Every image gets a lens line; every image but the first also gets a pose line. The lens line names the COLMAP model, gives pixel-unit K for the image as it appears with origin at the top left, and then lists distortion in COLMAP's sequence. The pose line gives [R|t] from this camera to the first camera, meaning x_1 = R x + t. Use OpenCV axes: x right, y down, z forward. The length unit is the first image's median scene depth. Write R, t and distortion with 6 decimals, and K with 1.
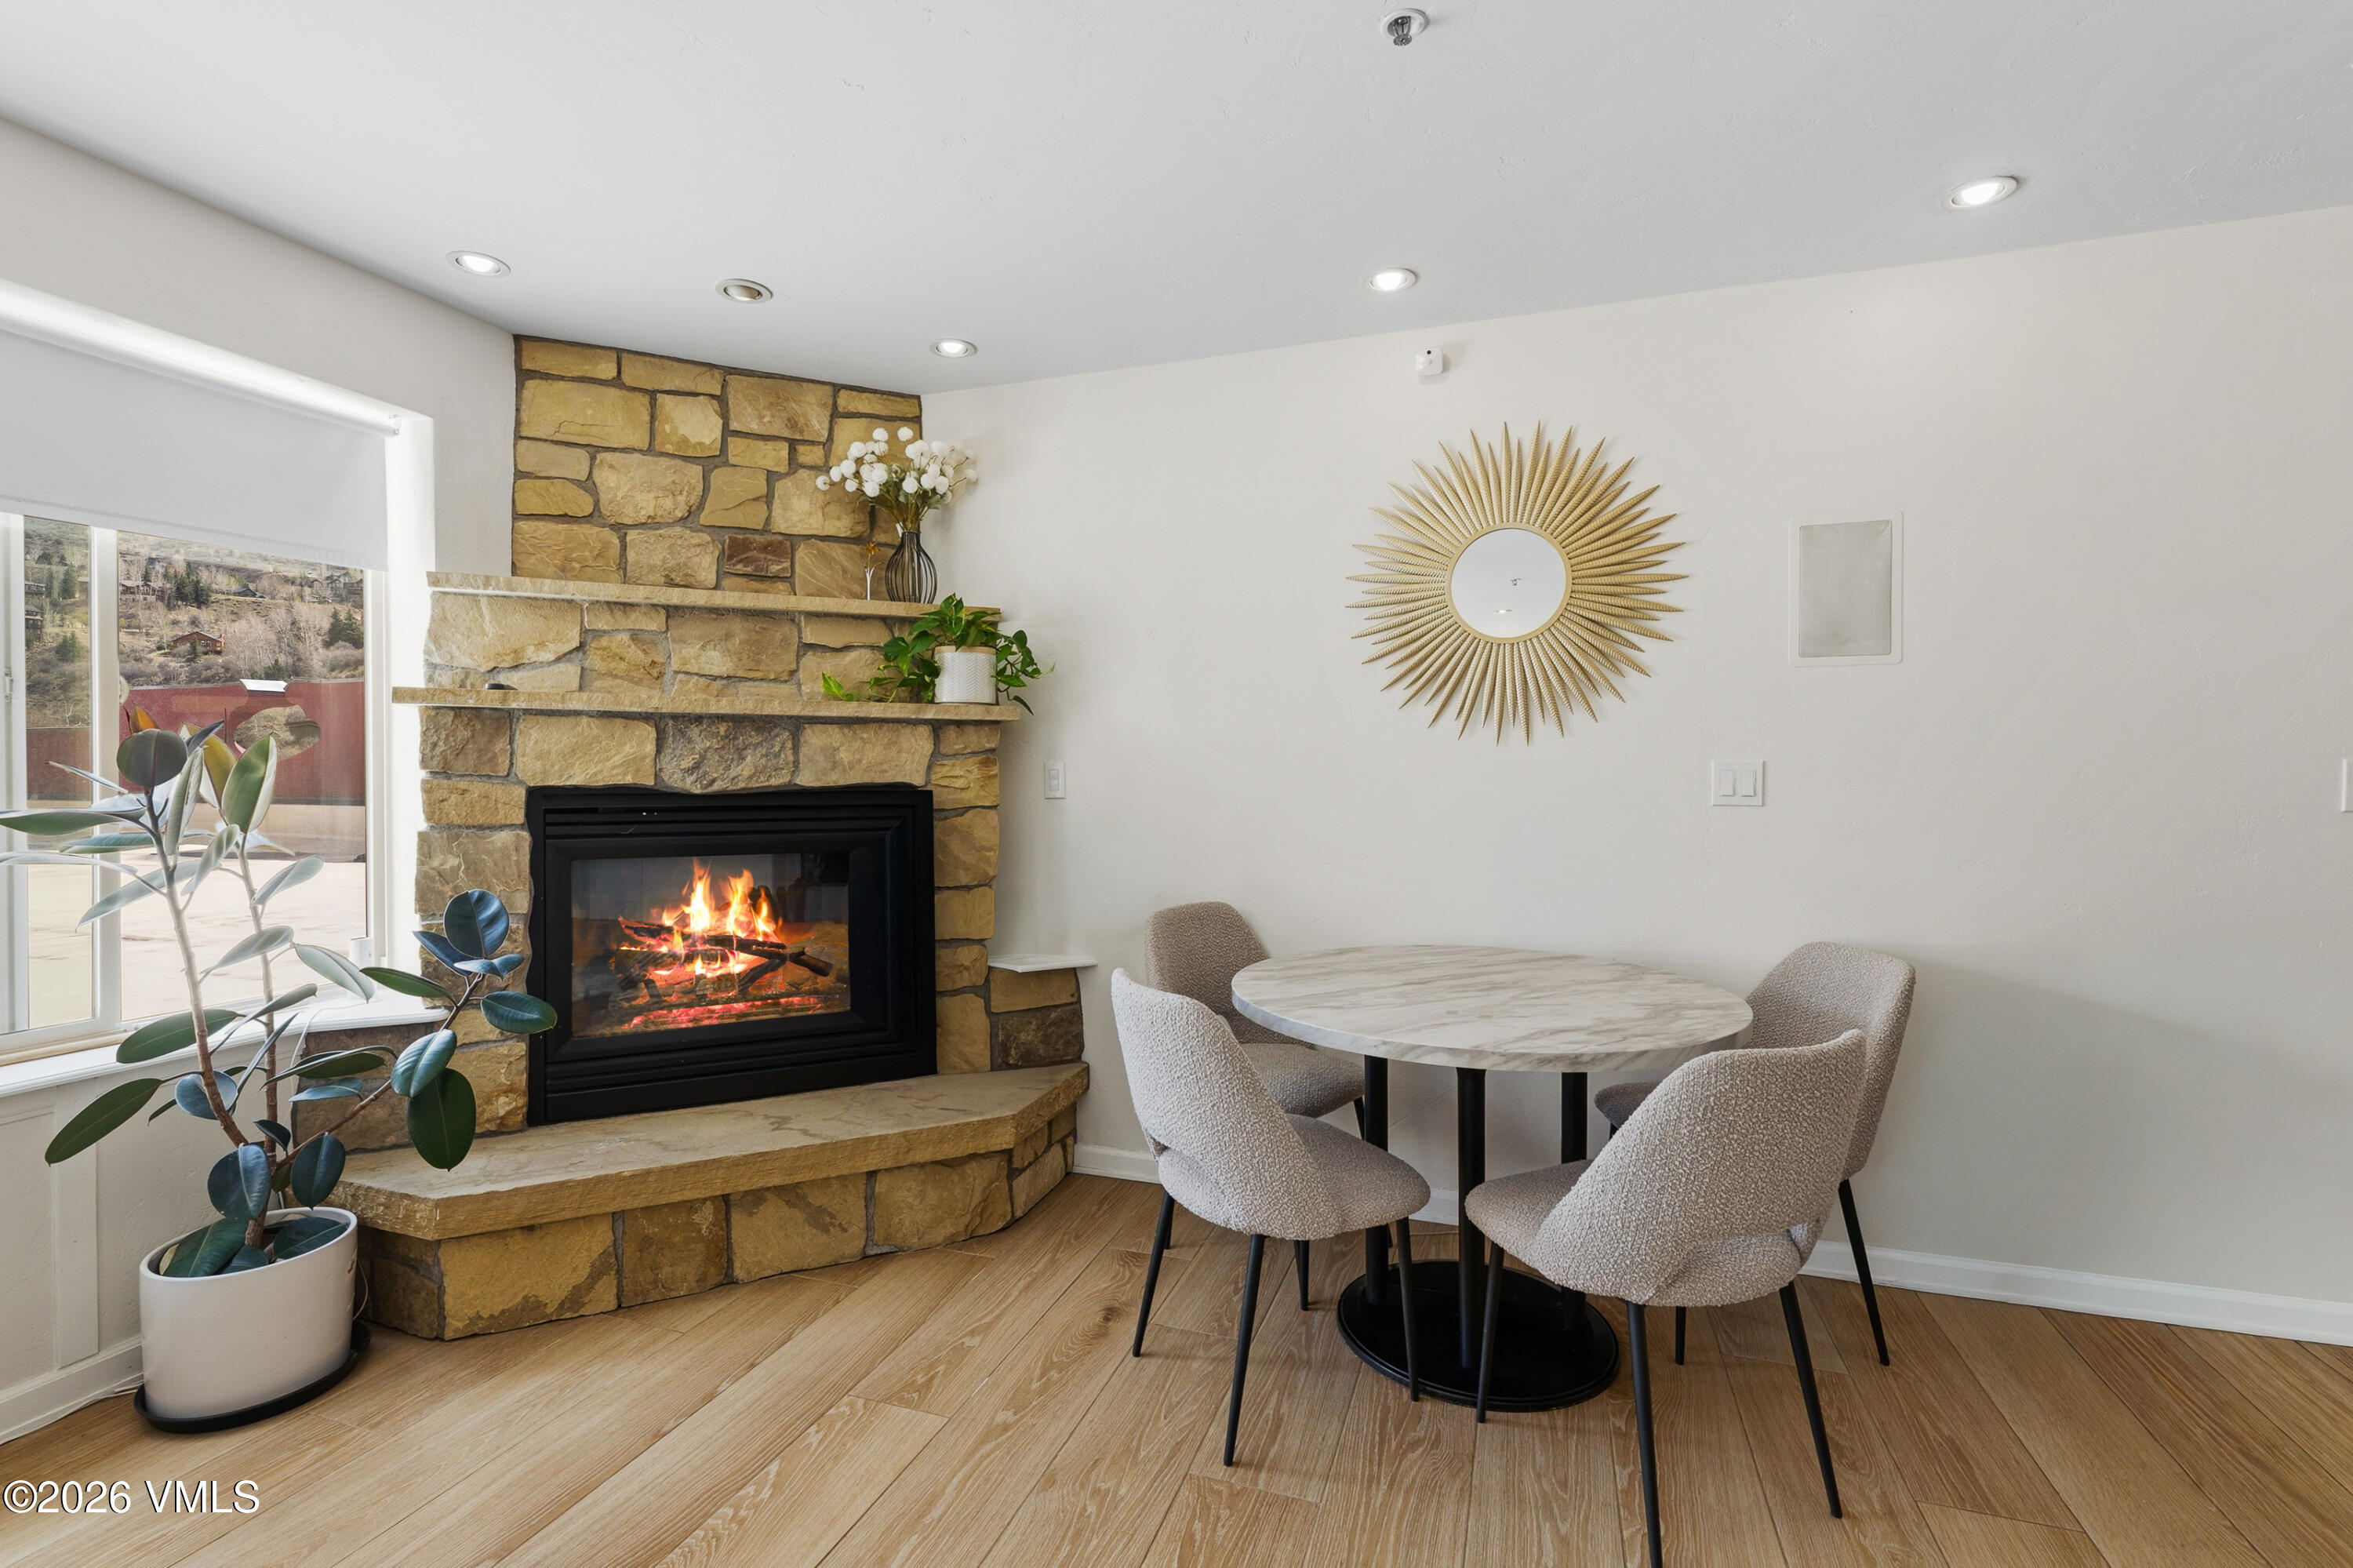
lens RADIAL K [[1056.7, 0, 1164.8], [0, 1056.7, 776.0], [0, 0, 1]] dist [-0.001329, 0.000079]
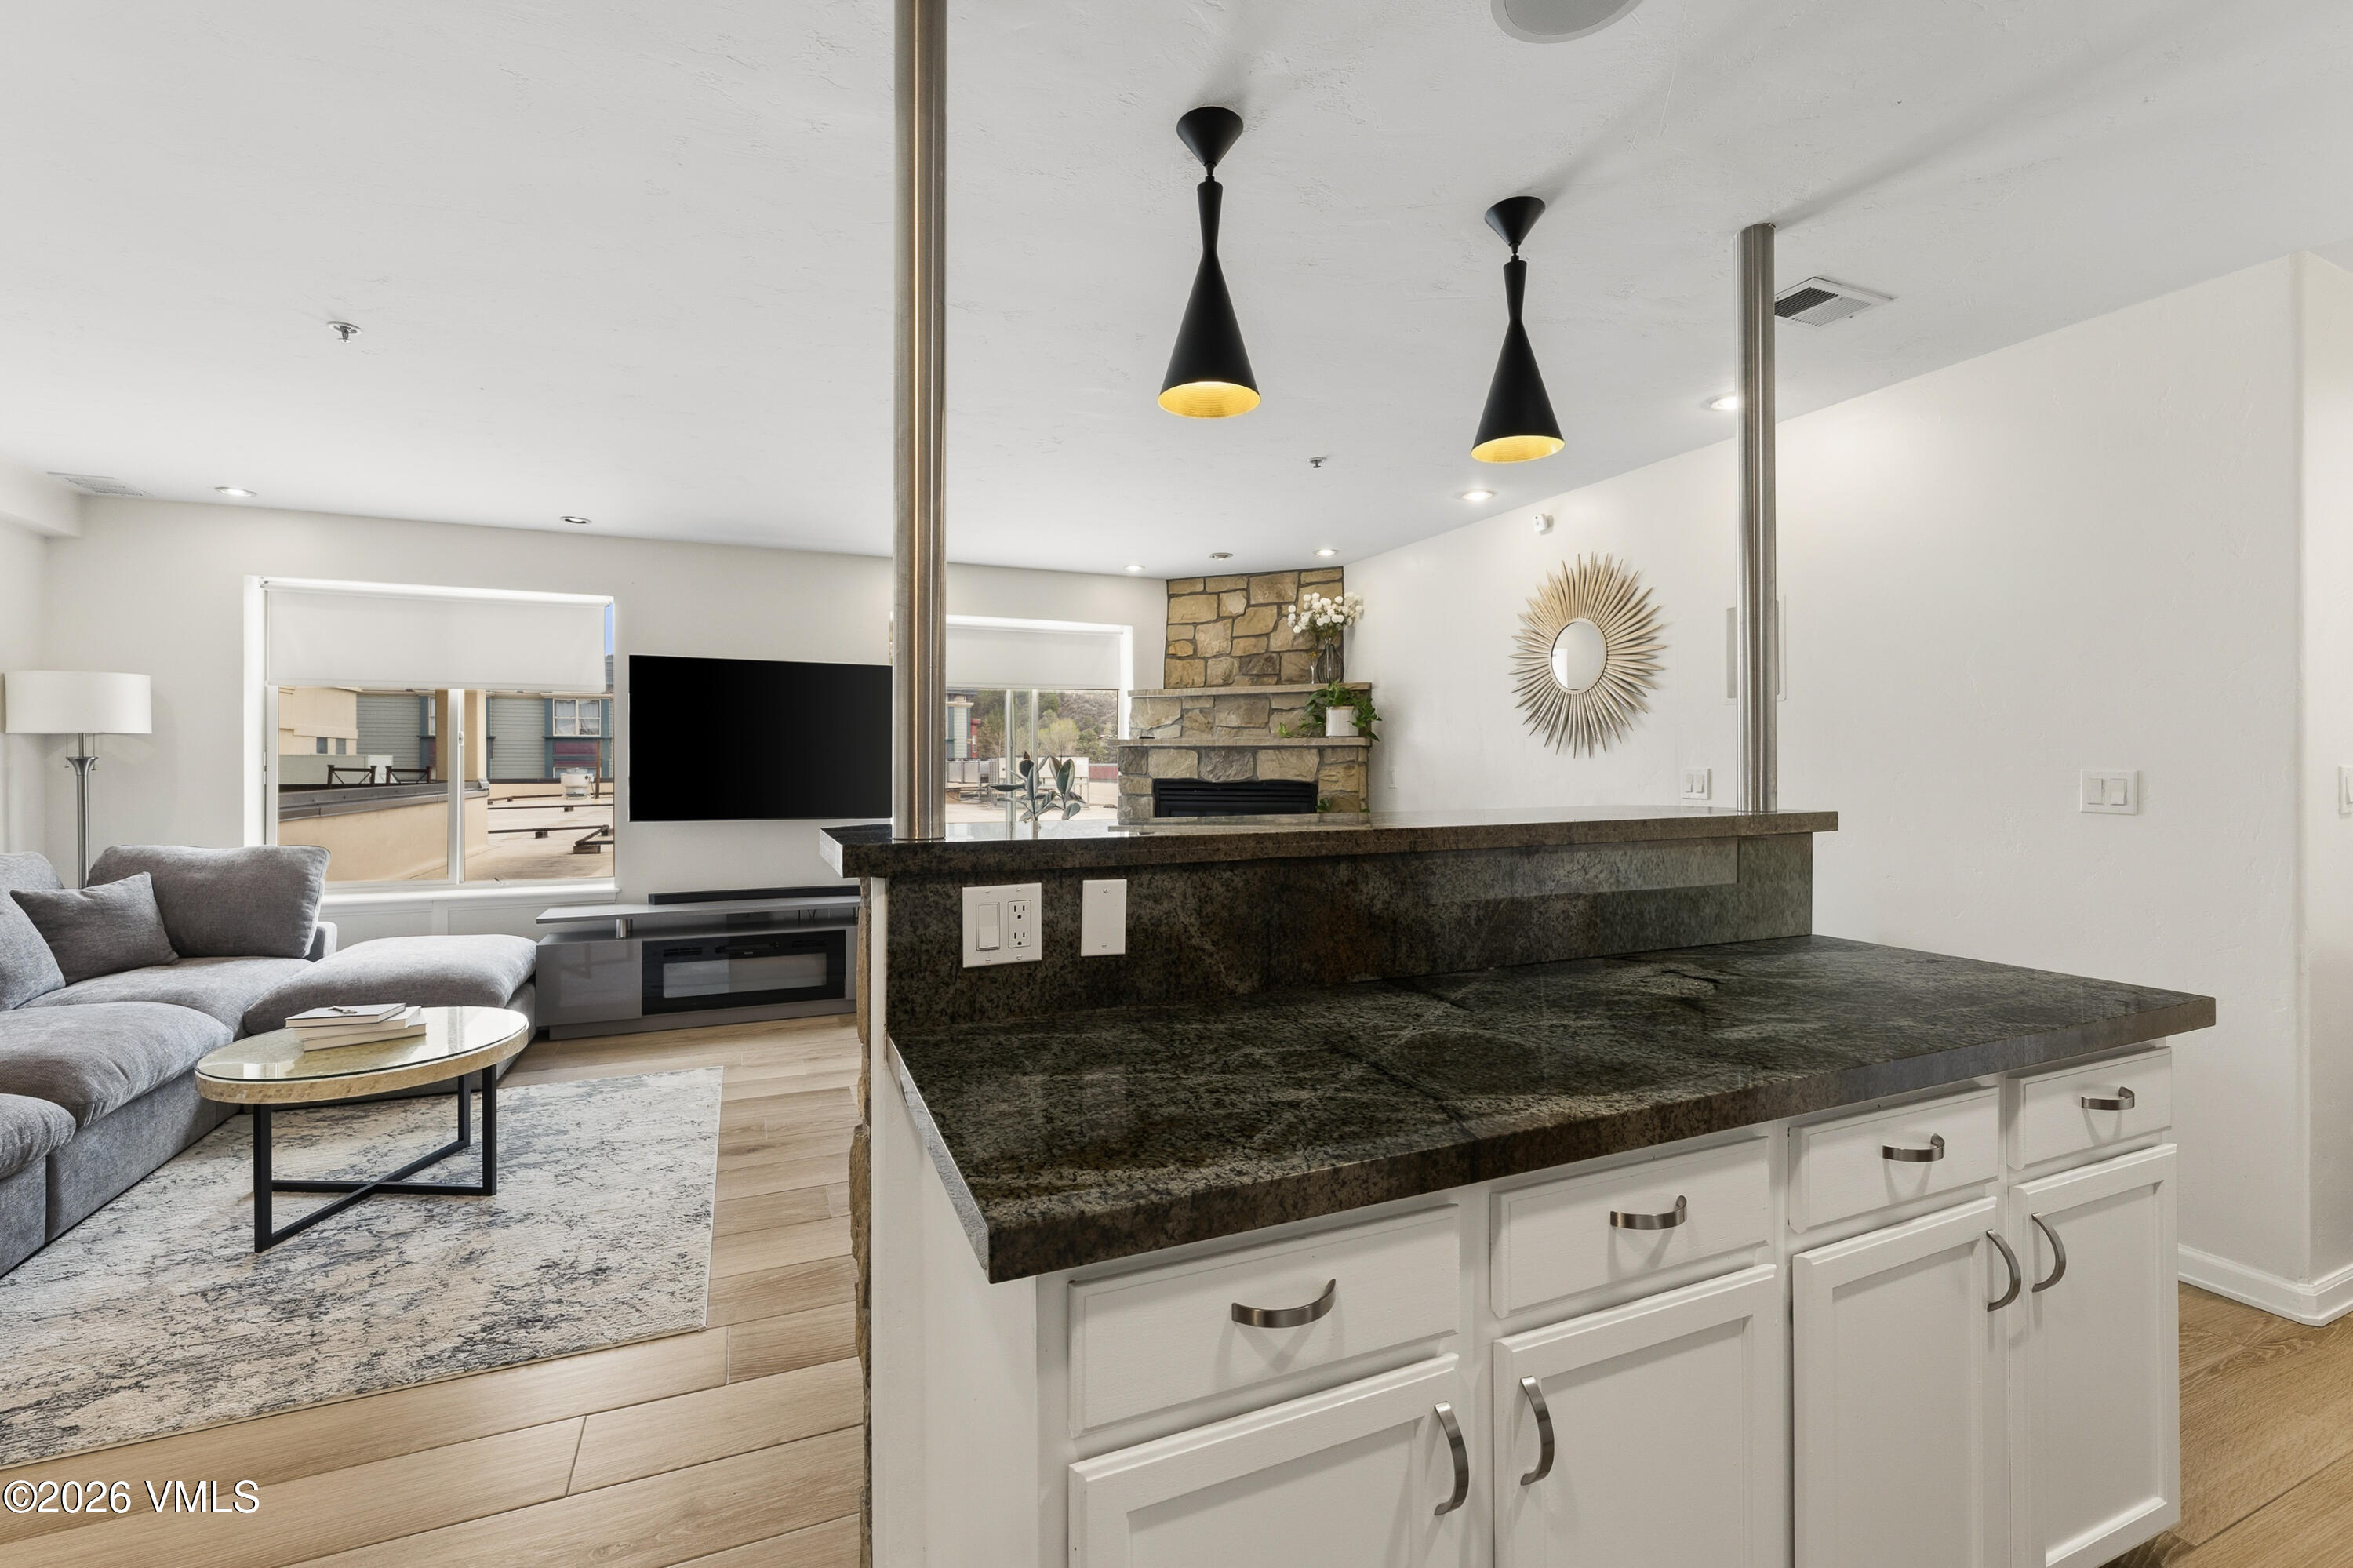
lens RADIAL K [[998.8, 0, 1170.9], [0, 998.8, 762.7], [0, 0, 1]] dist [0.001915, 0.000632]
pose [[0.676406, -0.003155, -0.736522, 1.031088], [-0.003345, 0.999967, -0.007356, -0.009216], [0.736522, 0.007439, 0.676373, -0.470603]]
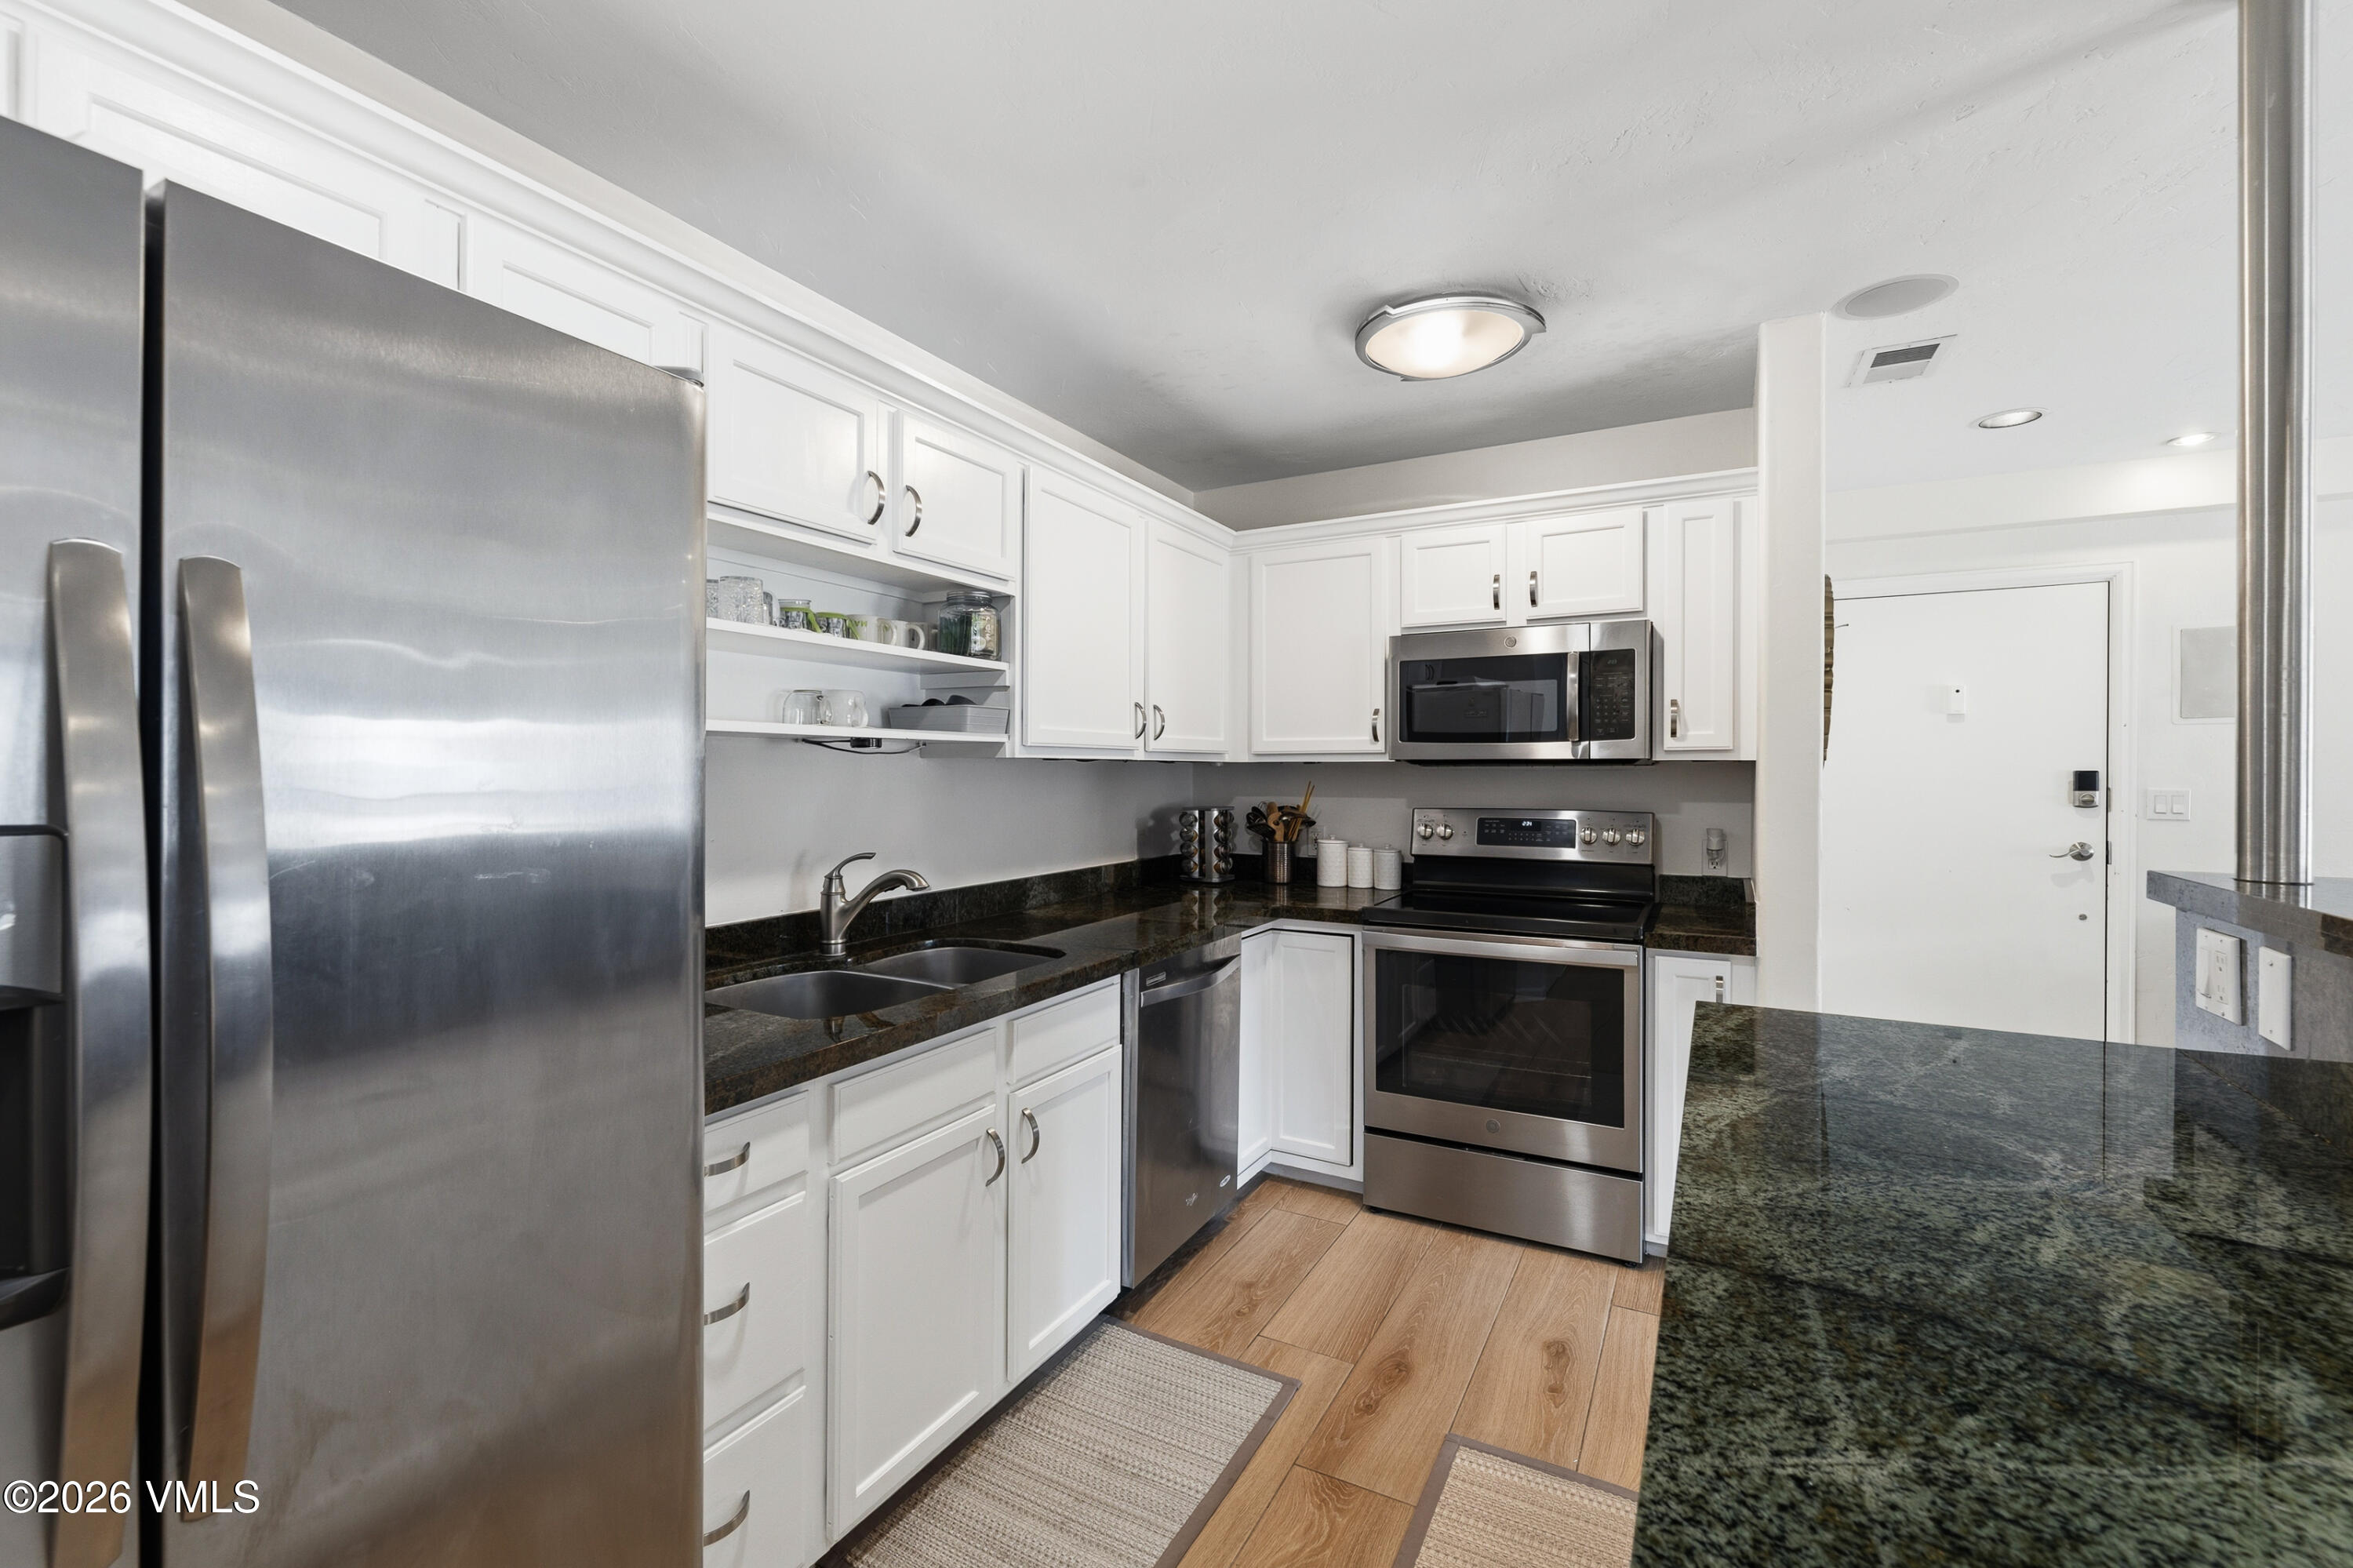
lens RADIAL K [[998.0, 0, 1163.9], [0, 998.0, 776.5], [0, 0, 1]] dist [-0.001560, -0.000117]
pose [[-0.985891, -0.002889, 0.167365, 1.017985], [-0.000772, 0.999919, 0.012716, -0.032321], [-0.167388, 0.012407, -0.985813, 0.392525]]
